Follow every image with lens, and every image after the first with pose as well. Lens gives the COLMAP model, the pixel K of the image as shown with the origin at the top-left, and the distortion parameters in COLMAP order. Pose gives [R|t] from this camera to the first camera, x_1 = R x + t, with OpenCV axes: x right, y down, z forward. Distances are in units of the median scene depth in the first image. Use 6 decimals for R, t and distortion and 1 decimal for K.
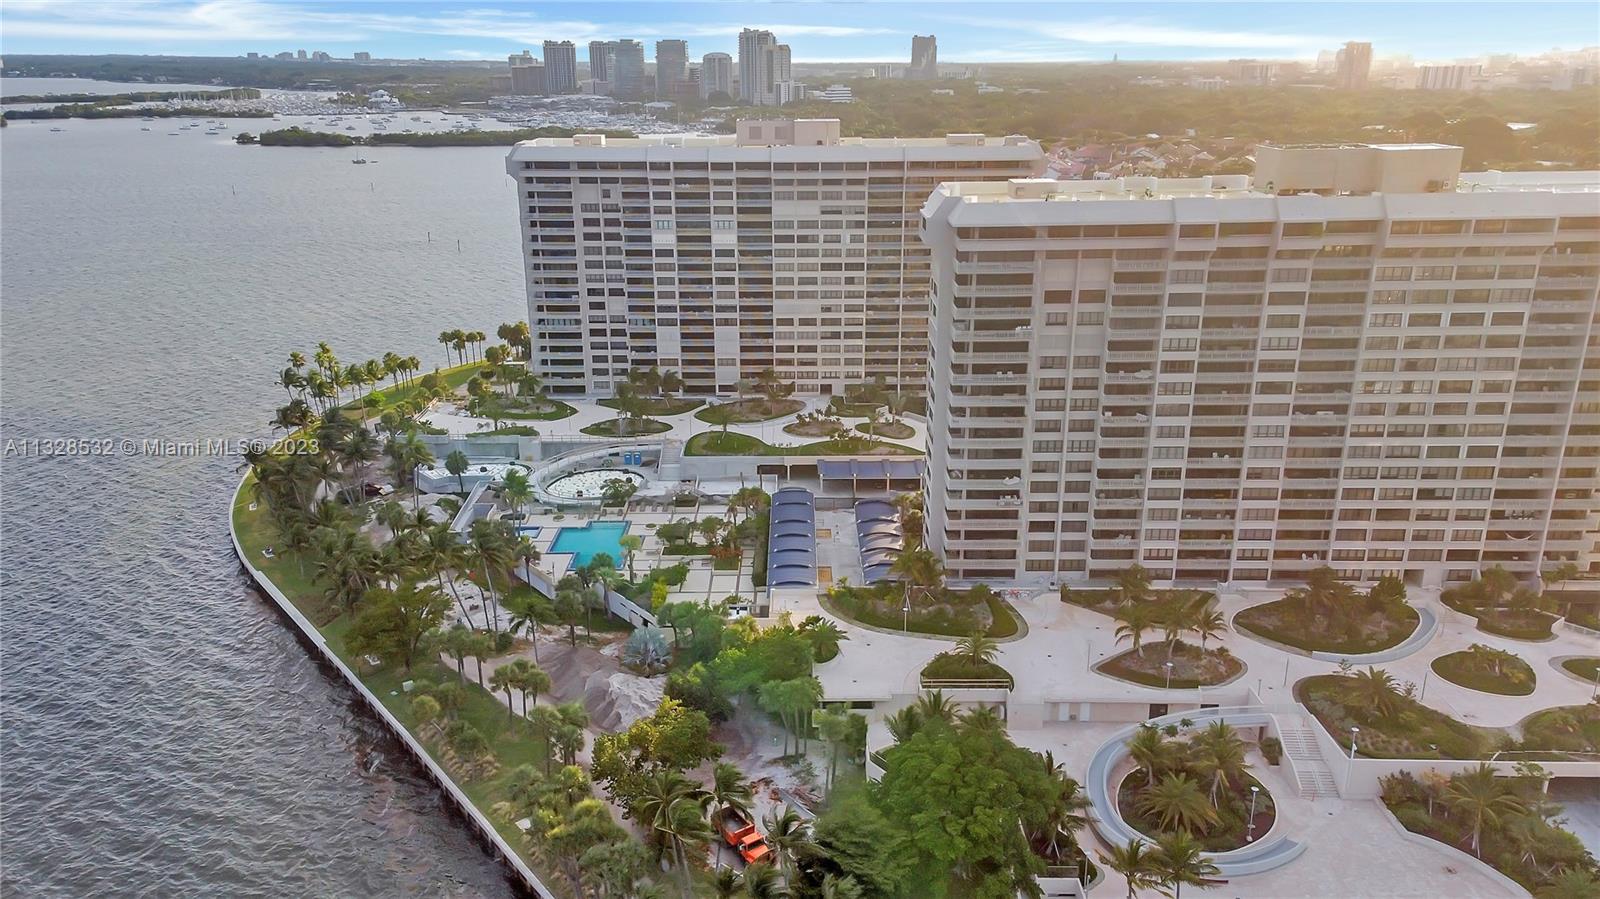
lens RADIAL K [[1201.5, 0, 800.0], [0, 1201.5, 449.5], [0, 0, 1]] dist [0.128670, -0.084747]
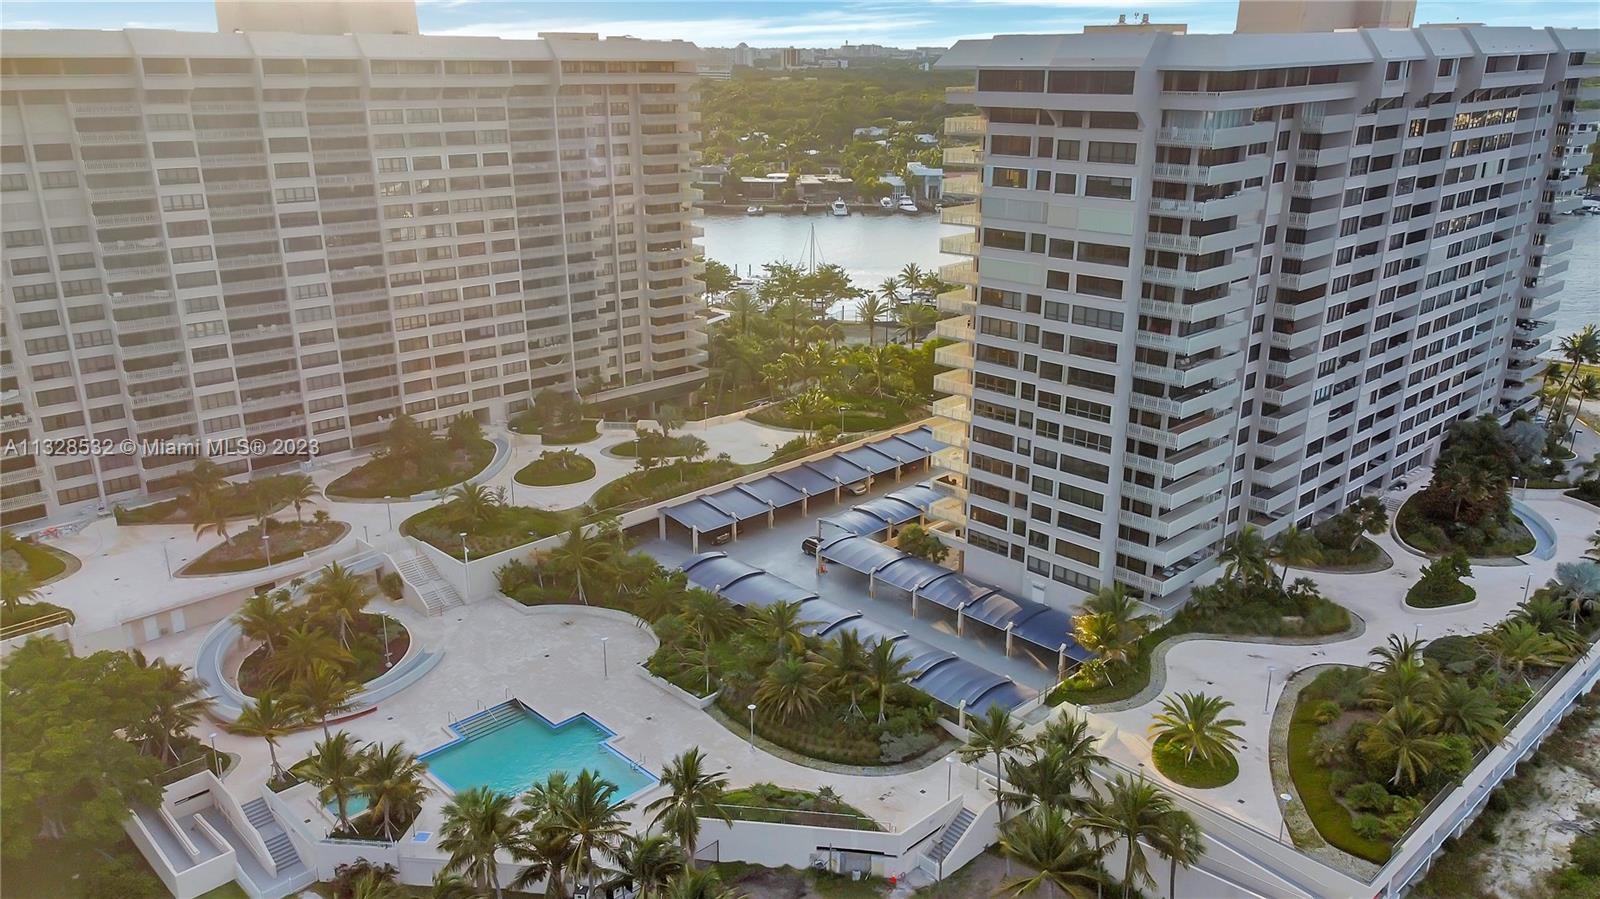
lens RADIAL K [[1201.5, 0, 800.0], [0, 1201.5, 449.5], [0, 0, 1]] dist [0.128670, -0.084747]
pose [[0.721339, -0.221948, 0.656056, 0.005320], [0.219249, 0.971722, 0.087673, 0.105849], [-0.656963, 0.080598, 0.749603, 0.044946]]
